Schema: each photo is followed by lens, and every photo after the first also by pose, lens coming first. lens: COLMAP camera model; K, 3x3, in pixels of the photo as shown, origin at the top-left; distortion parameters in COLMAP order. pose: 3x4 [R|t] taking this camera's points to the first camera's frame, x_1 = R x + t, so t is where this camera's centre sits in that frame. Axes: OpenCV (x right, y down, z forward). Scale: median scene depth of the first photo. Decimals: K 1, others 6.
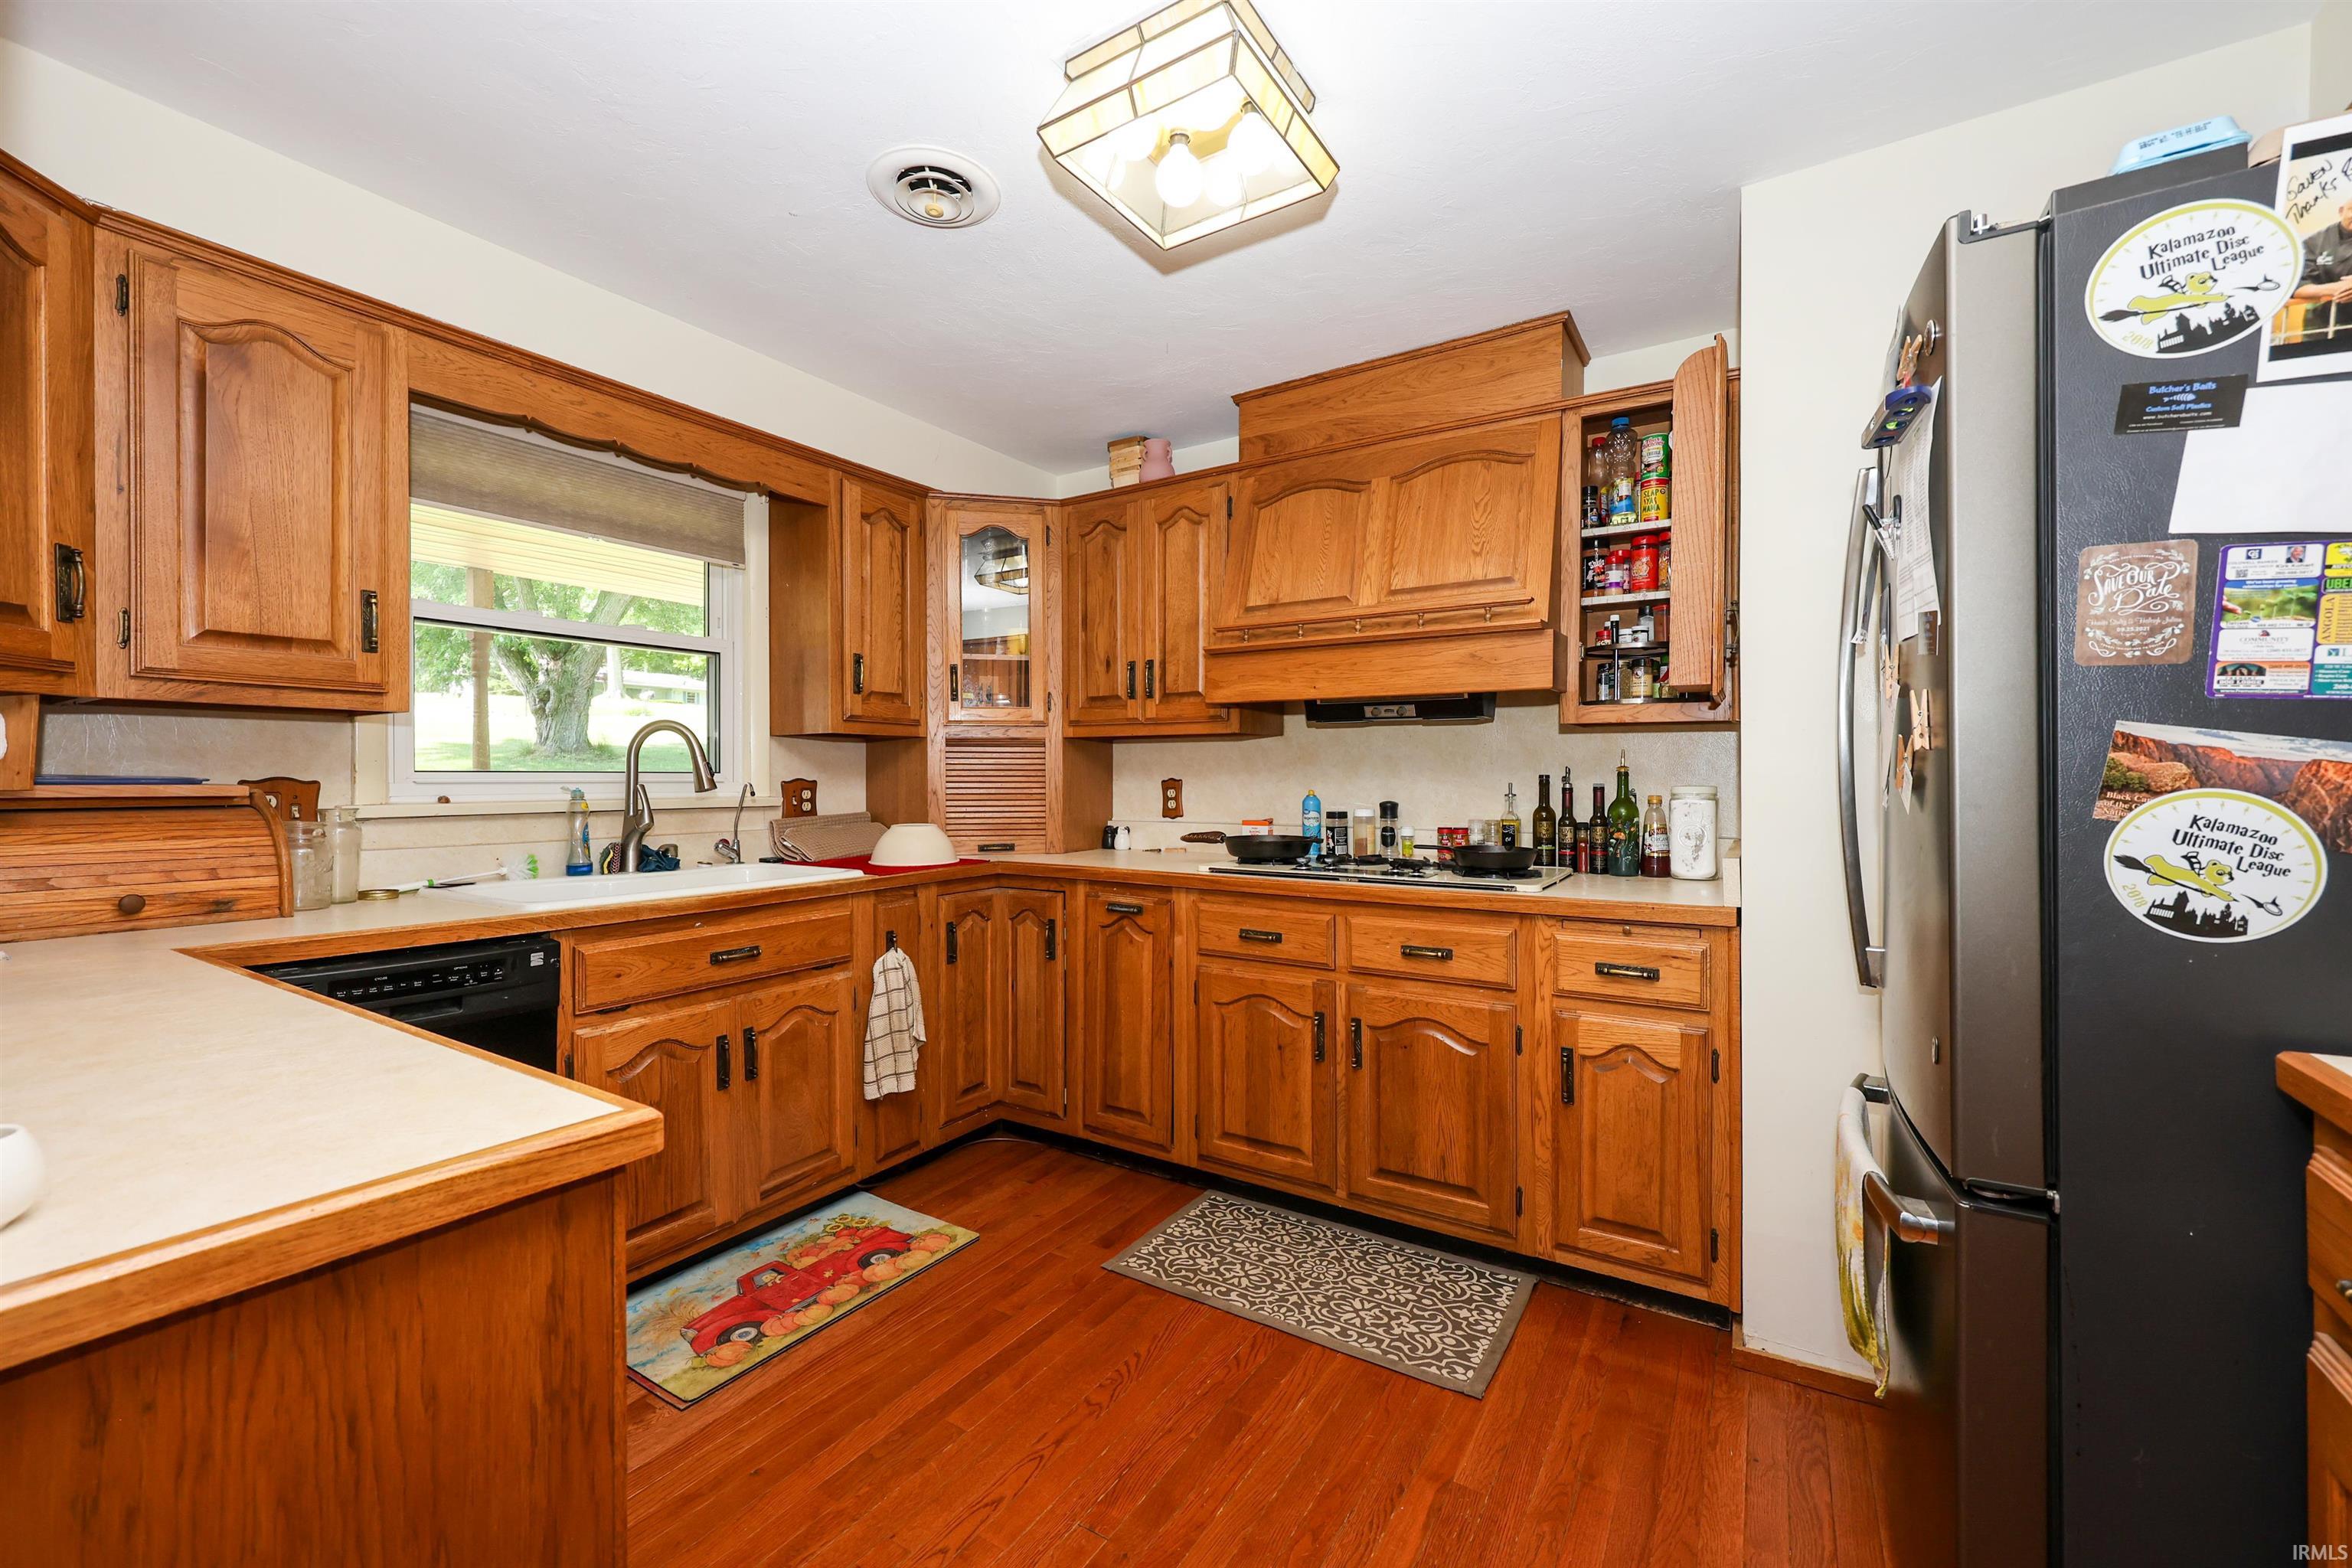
lens RADIAL K [[963.4, 0, 1183.5], [0, 963.4, 779.0], [0, 0, 1]] dist [-0.001370, 0.001672]
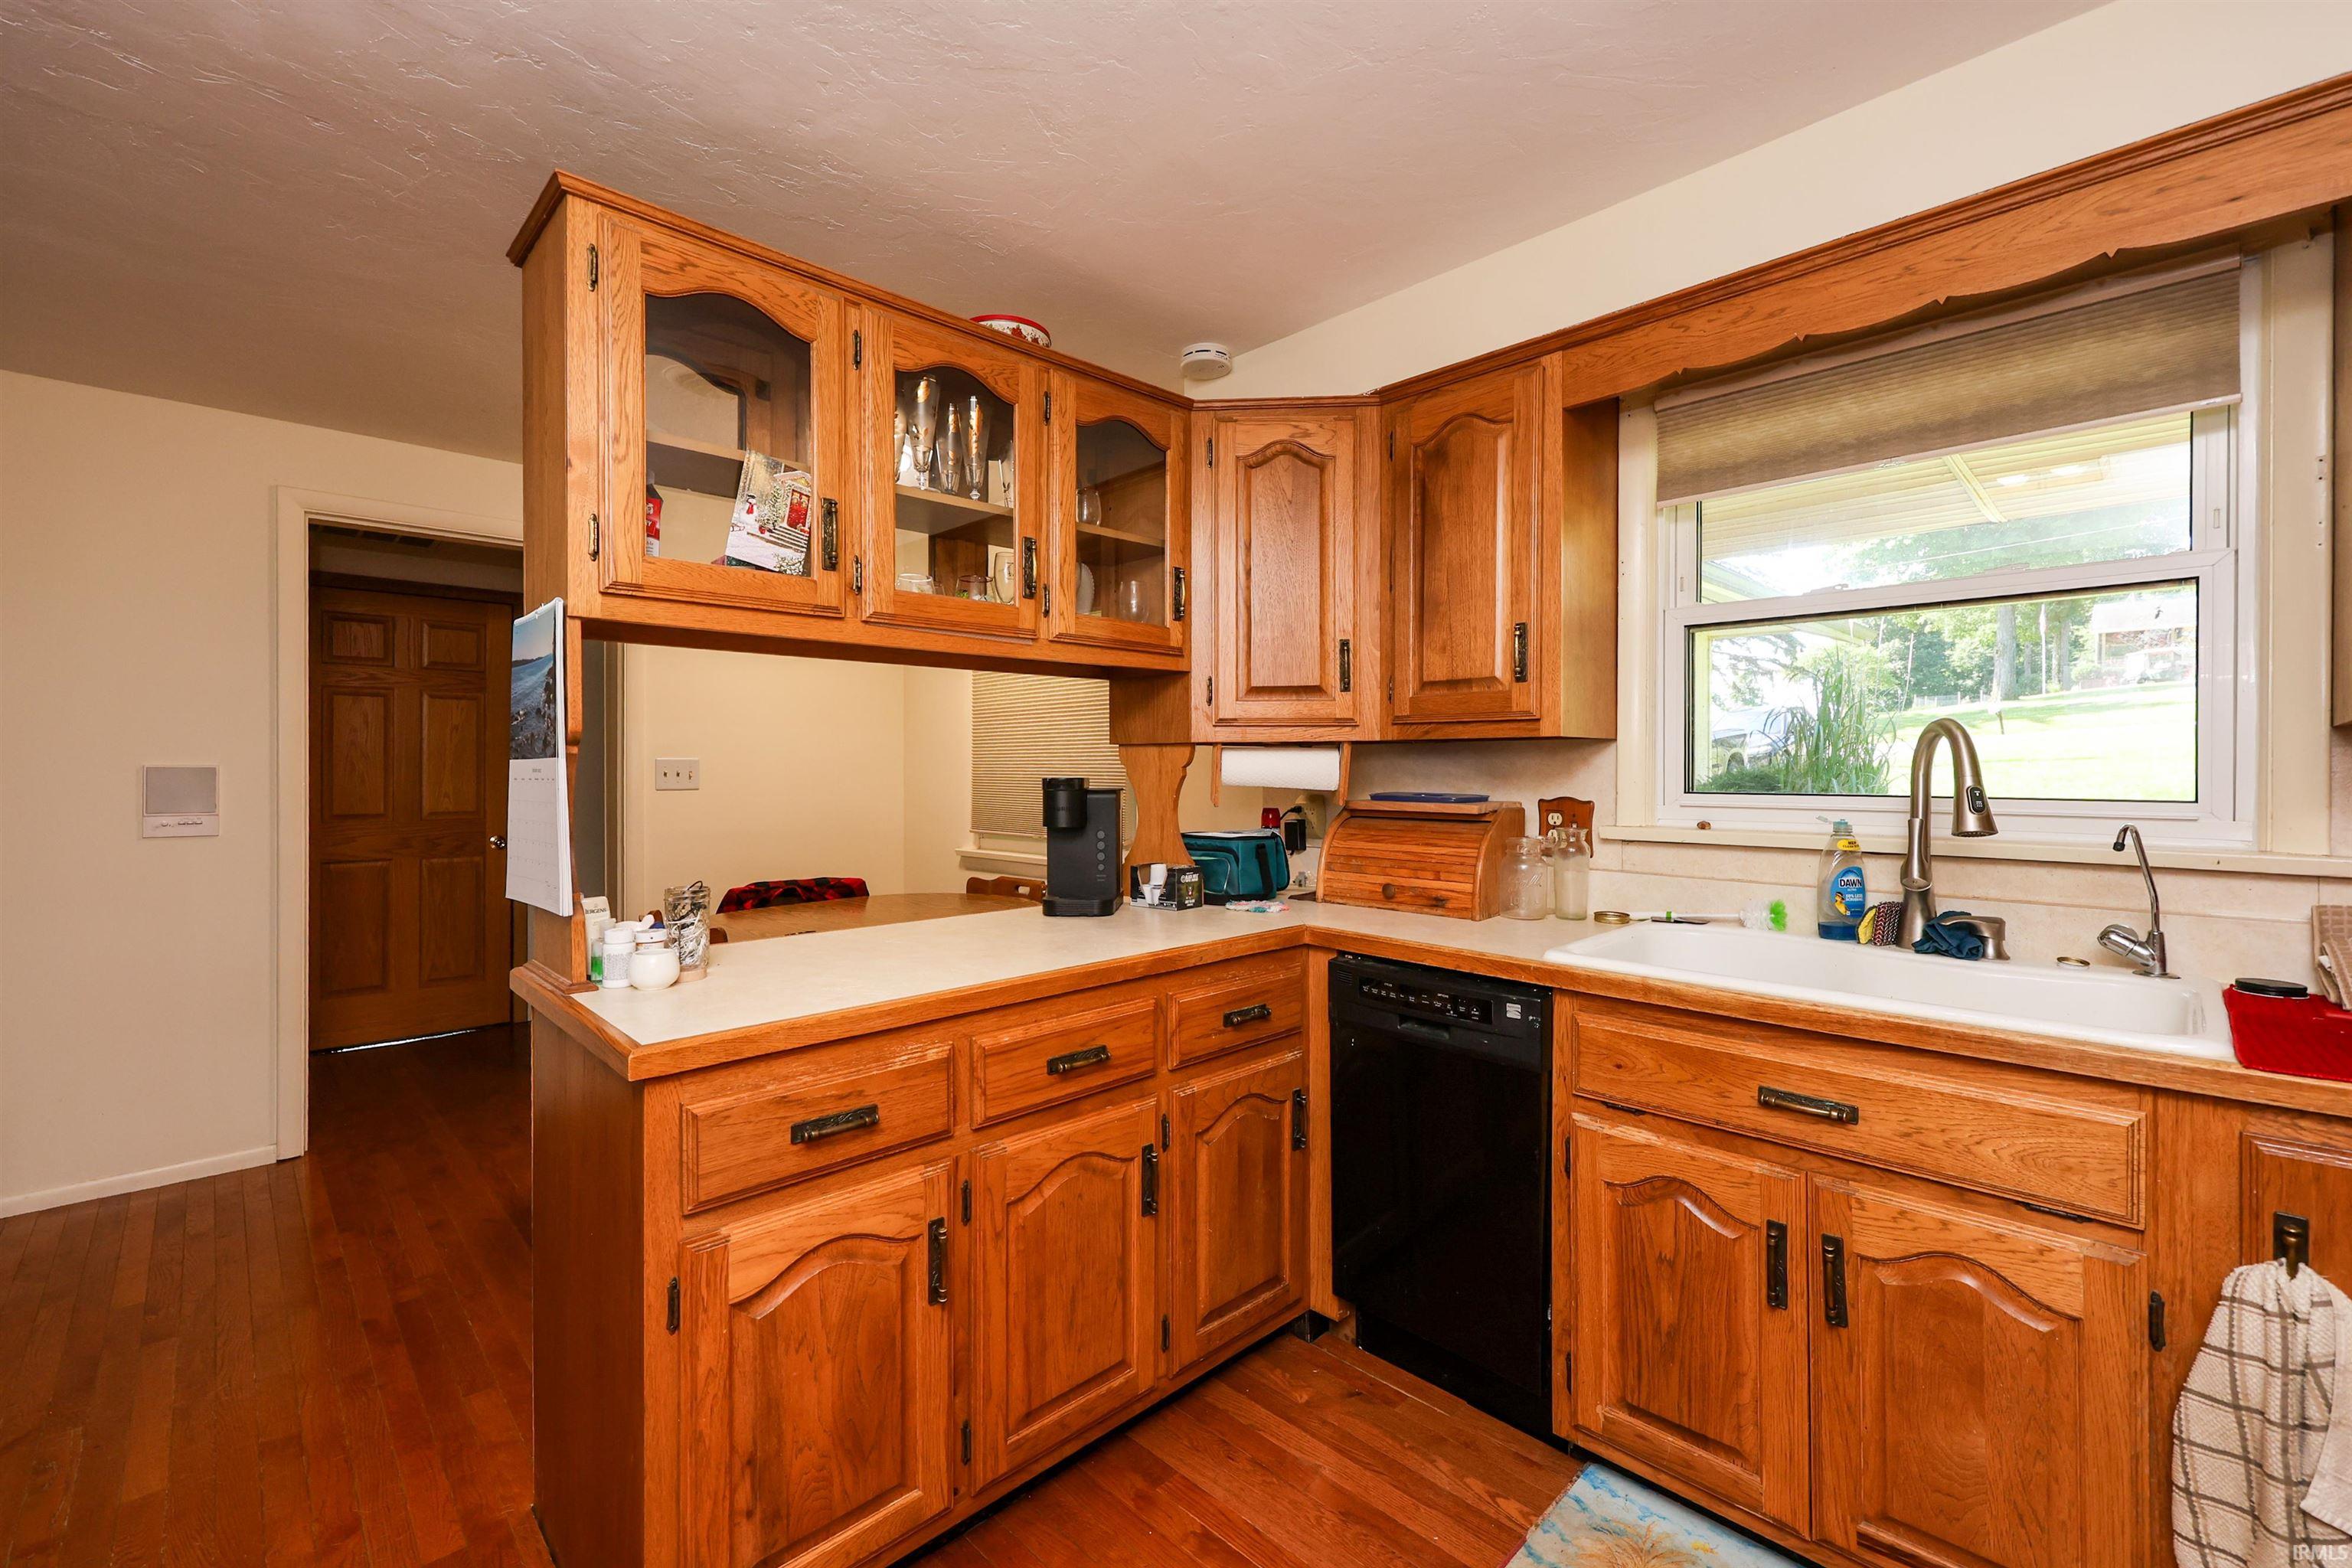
lens RADIAL K [[971.2, 0, 1160.3], [0, 971.2, 770.0], [0, 0, 1]] dist [-0.007320, 0.001657]
pose [[-0.259468, 0.004366, -0.965742, 0.196748], [0.001362, 0.999990, 0.004155, -0.028665], [0.965751, -0.000238, -0.259471, 0.632597]]
